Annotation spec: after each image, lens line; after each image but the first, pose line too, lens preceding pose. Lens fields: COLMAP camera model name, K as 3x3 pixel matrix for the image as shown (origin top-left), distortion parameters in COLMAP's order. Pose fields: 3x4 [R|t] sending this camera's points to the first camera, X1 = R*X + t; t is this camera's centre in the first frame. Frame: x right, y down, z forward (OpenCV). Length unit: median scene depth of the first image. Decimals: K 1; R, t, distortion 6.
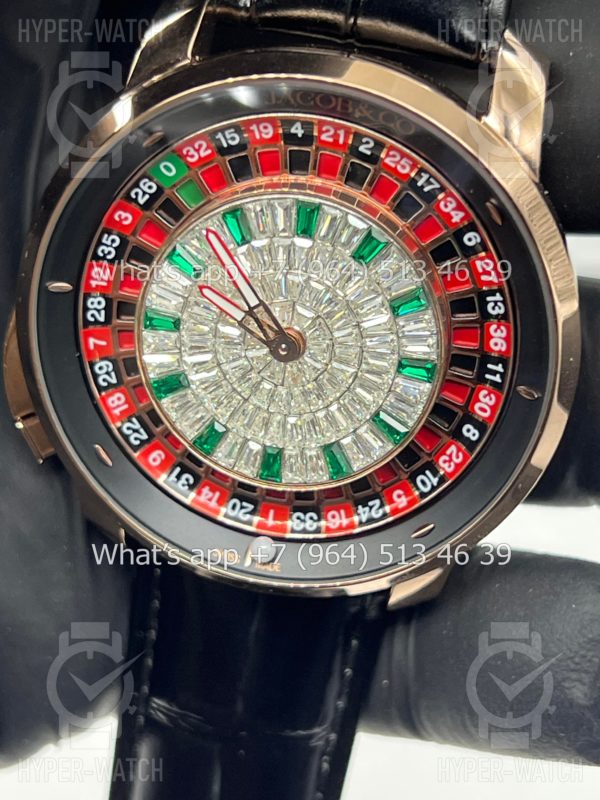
lens RADIAL K [[1880.2, 0, 304.8], [0, 1880.2, 399.1], [0, 0, 1]] dist [0.211015, 0.000000]
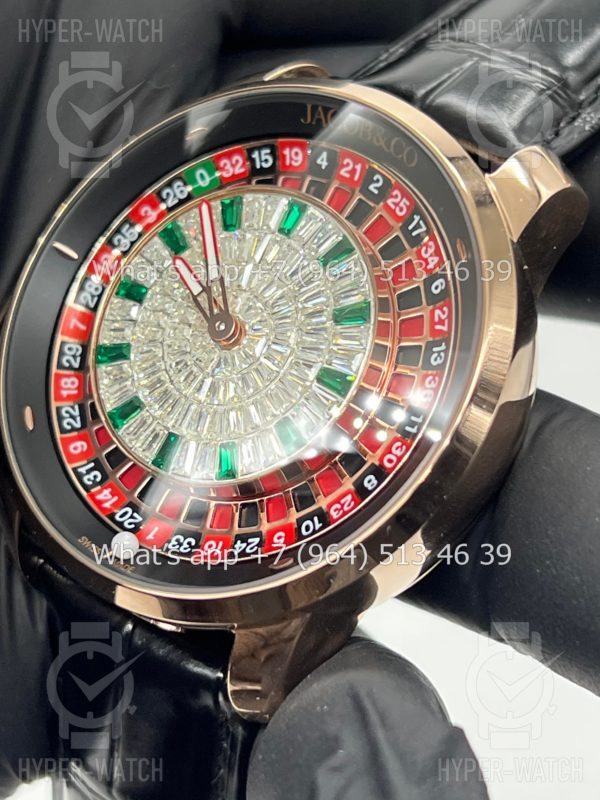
lens RADIAL K [[1880.2, 0, 299.9], [0, 1880.2, 400.9], [0, 0, 1]] dist [0.211015, 0.000000]
pose [[0.893536, 0.269324, -0.359247, 0.383131], [-0.421933, 0.777244, -0.466759, 0.437964], [0.153513, 0.568644, 0.808132, 0.229997]]
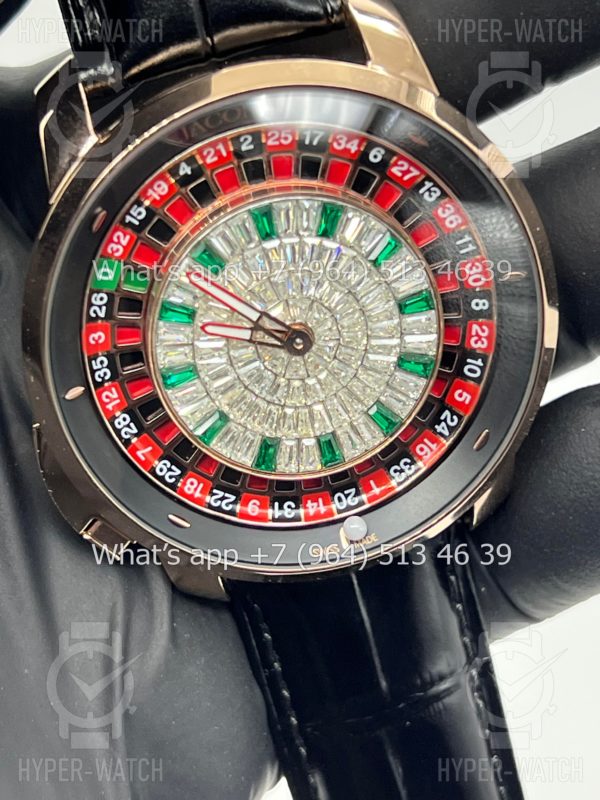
lens RADIAL K [[1880.2, 0, 301.1], [0, 1880.2, 395.2], [0, 0, 1]] dist [0.211015, 0.000000]
pose [[0.793031, -0.601525, 0.096276, -0.126834], [0.604295, 0.796760, 0.000482, -0.003105], [-0.076999, 0.057797, 0.995355, -0.047626]]
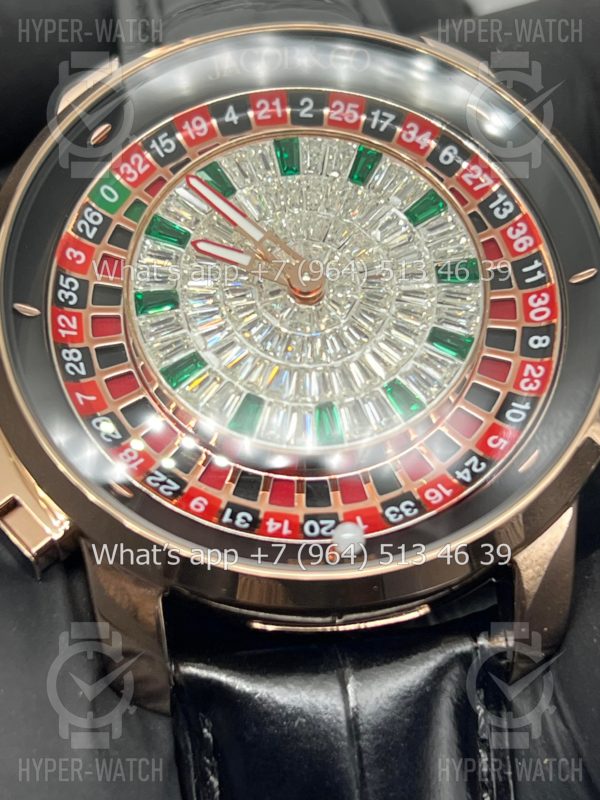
lens RADIAL K [[1880.2, 0, 300.1], [0, 1880.2, 406.9], [0, 0, 1]] dist [0.211015, 0.000000]
pose [[0.923029, -0.228271, 0.309692, -0.288678], [0.380203, 0.664334, -0.643511, 0.555814], [-0.058844, 0.711725, 0.699989, 0.433632]]
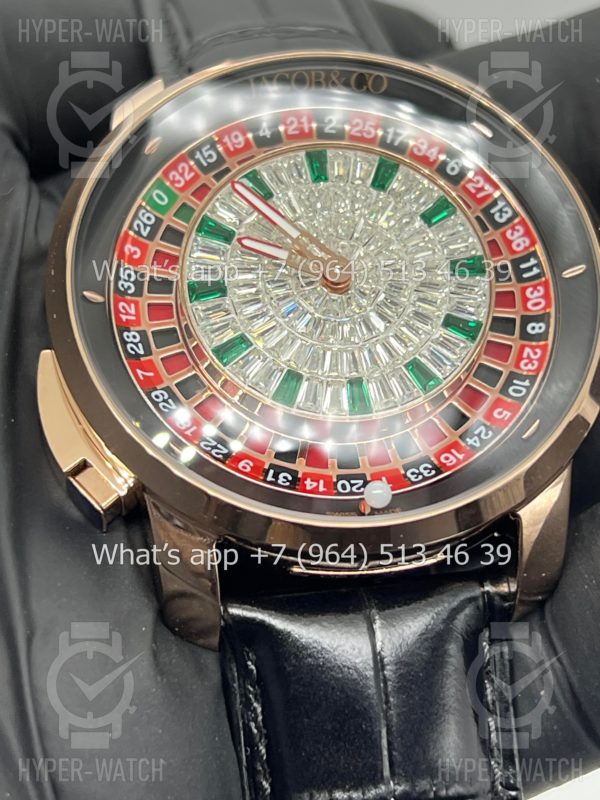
lens RADIAL K [[1880.2, 0, 293.4], [0, 1880.2, 394.4], [0, 0, 1]] dist [0.211015, 0.000000]
pose [[0.909550, -0.217631, 0.354056, -0.391155], [0.405286, 0.653051, -0.639740, 0.630795], [-0.091989, 0.725369, 0.682186, 0.367443]]
